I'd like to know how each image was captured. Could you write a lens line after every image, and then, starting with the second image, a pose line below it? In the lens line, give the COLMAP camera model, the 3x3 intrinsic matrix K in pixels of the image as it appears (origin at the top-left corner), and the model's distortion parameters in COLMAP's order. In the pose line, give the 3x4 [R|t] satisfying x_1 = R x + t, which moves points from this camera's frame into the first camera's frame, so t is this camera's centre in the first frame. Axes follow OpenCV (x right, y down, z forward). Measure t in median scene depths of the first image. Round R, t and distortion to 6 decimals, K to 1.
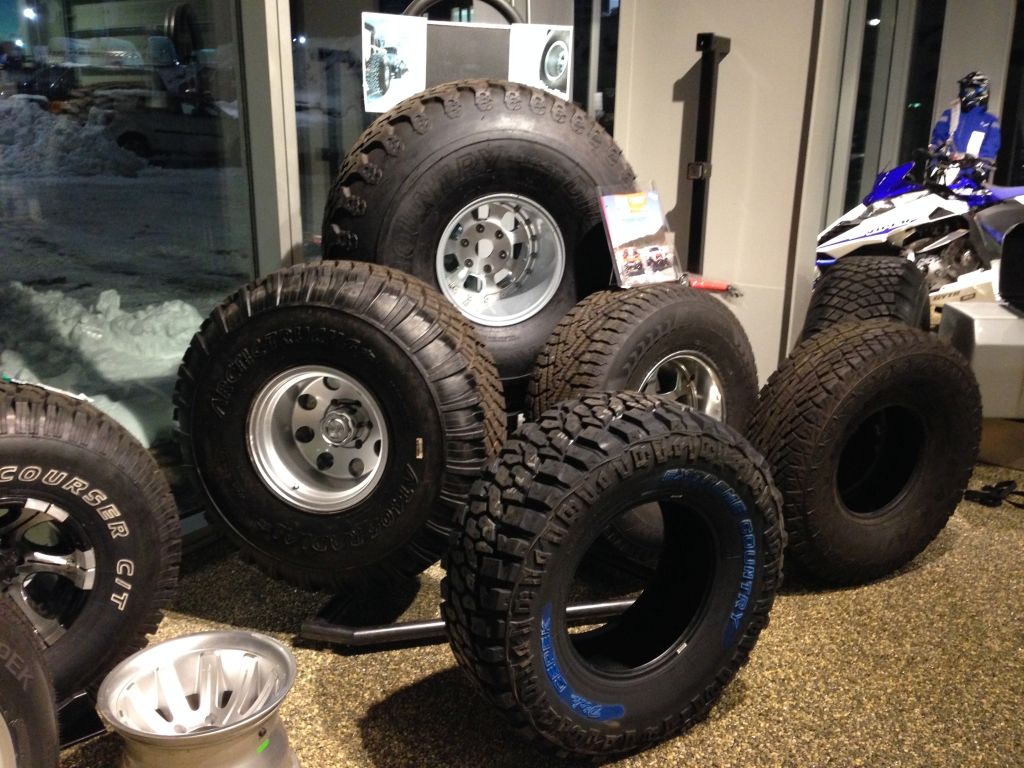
lens RADIAL K [[970.5, 0, 510.8], [0, 970.5, 382.4], [0, 0, 1]] dist [0.006712, 0.000000]
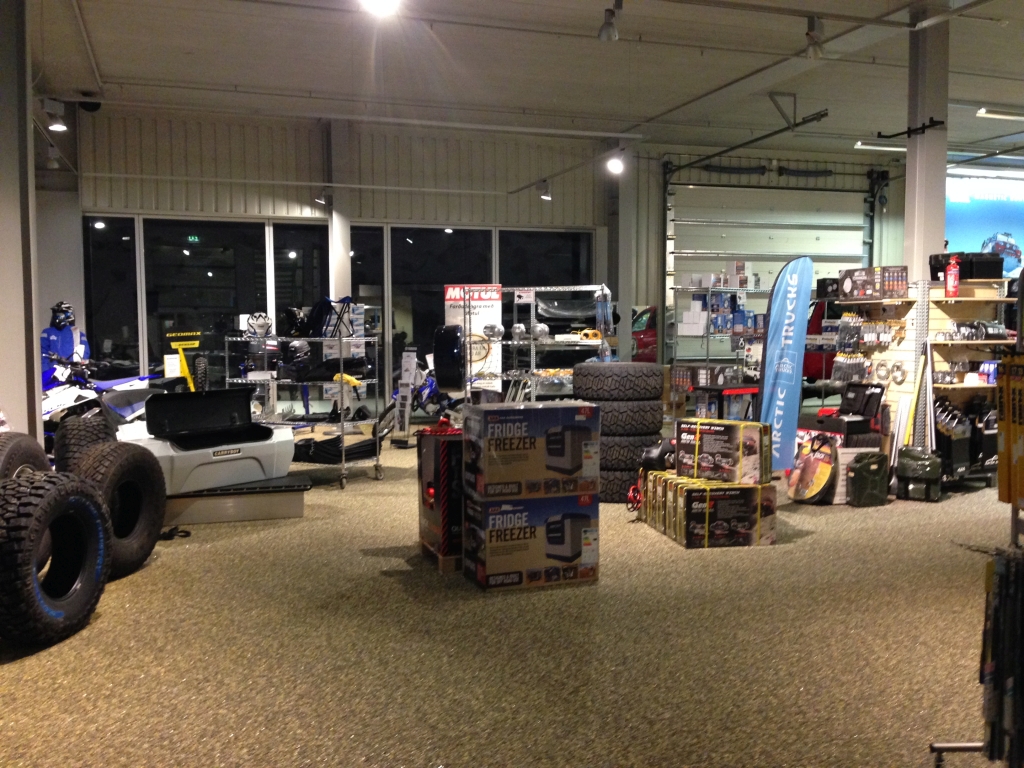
lens RADIAL K [[970.5, 0, 511.2], [0, 970.5, 383.8], [0, 0, 1]] dist [0.006712, 0.000000]
pose [[0.609585, -0.063896, 0.790141, -0.666276], [0.223389, 0.970197, -0.093885, 0.185041], [-0.760594, 0.233740, 0.605691, -0.833773]]
